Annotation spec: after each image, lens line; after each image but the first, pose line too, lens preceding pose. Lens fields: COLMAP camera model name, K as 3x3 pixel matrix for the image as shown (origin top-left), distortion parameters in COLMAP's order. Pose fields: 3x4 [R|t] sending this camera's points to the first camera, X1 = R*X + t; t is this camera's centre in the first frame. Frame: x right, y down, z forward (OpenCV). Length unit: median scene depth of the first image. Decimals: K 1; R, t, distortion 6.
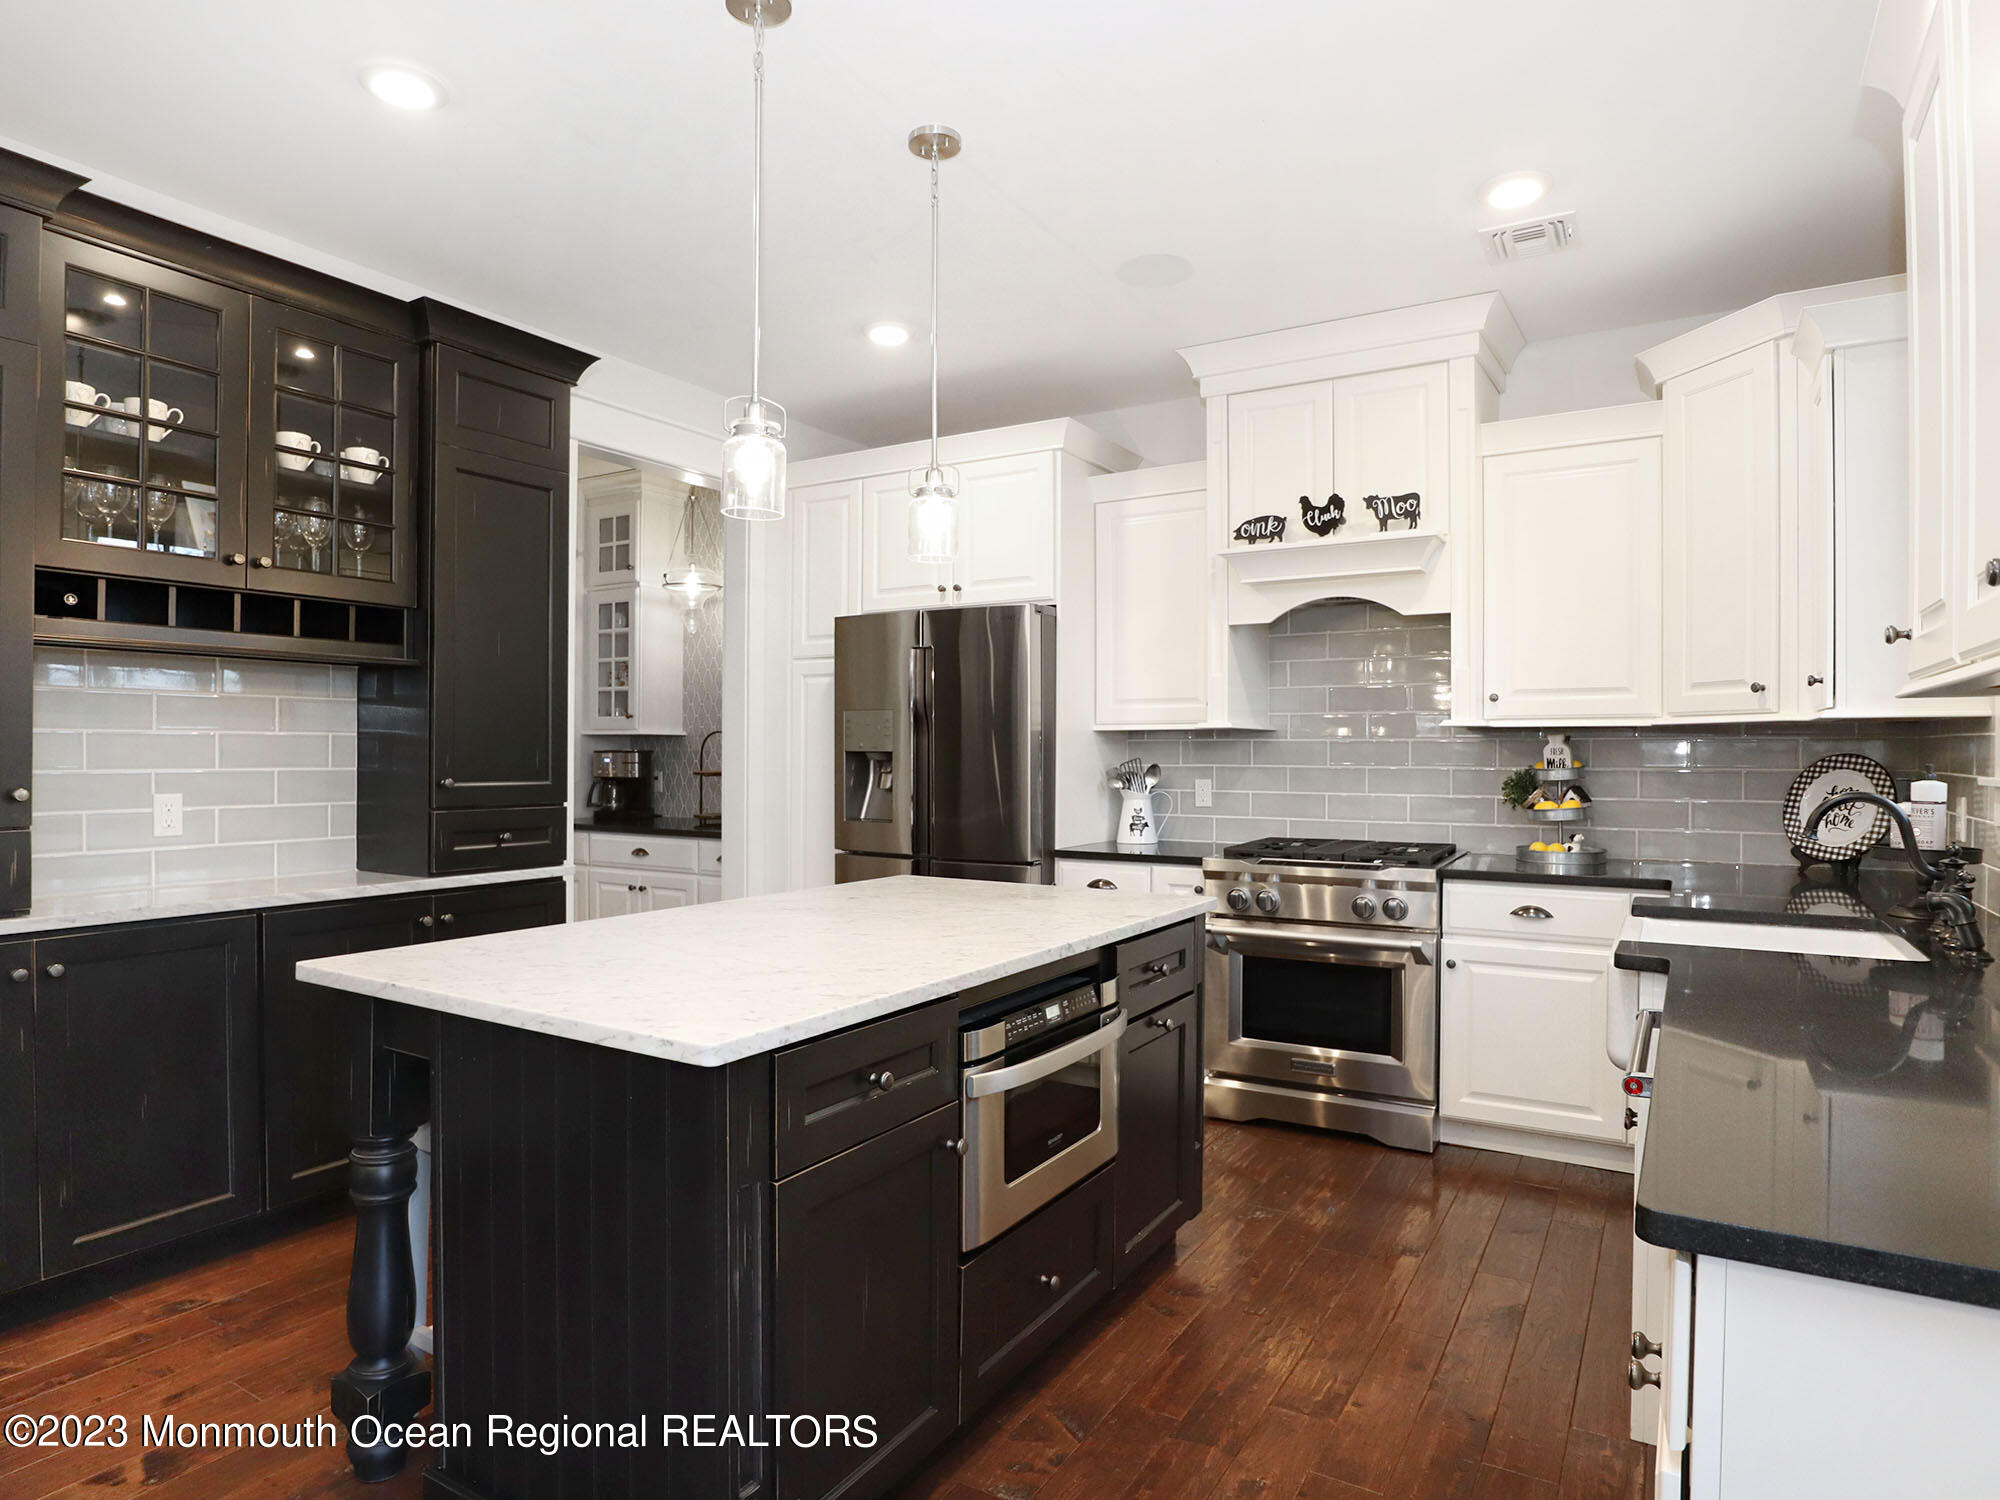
lens RADIAL K [[1140.4, 0, 1000.0], [0, 1140.4, 750.0], [0, 0, 1]] dist [-0.000181, -0.000041]
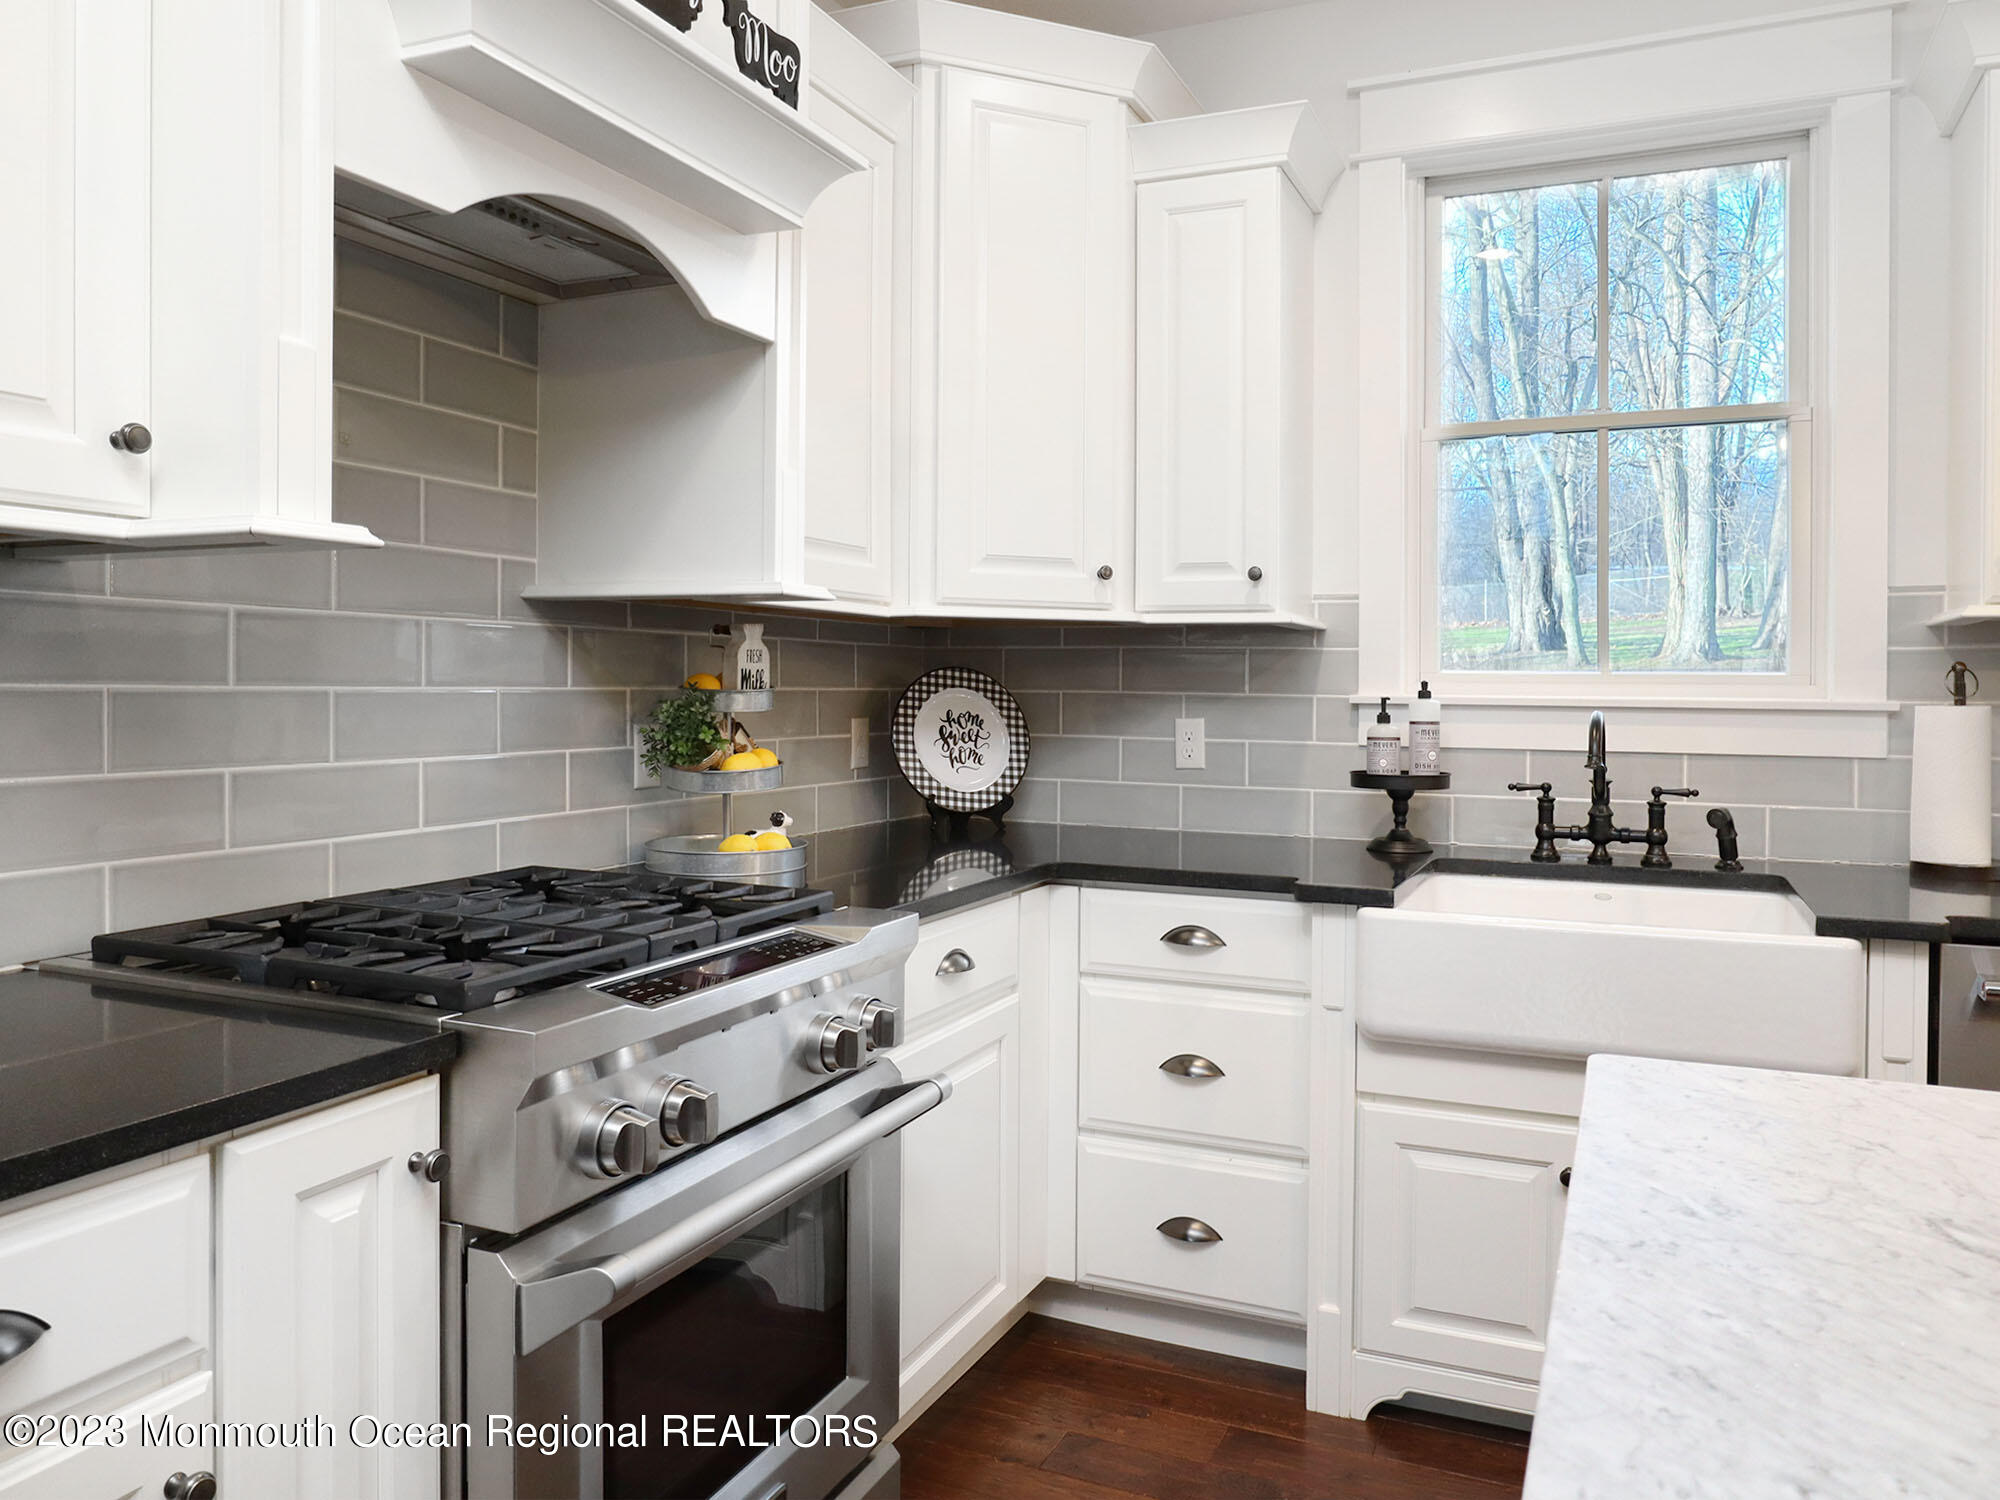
lens RADIAL K [[1497.8, 0, 1000.0], [0, 1497.8, 750.0], [0, 0, 1]] dist [-0.003529, -0.000929]
pose [[-0.130627, -0.044401, 0.990437, -0.229666], [-0.009055, 0.999008, 0.043591, 0.014412], [-0.991390, -0.003274, -0.130899, 1.076526]]
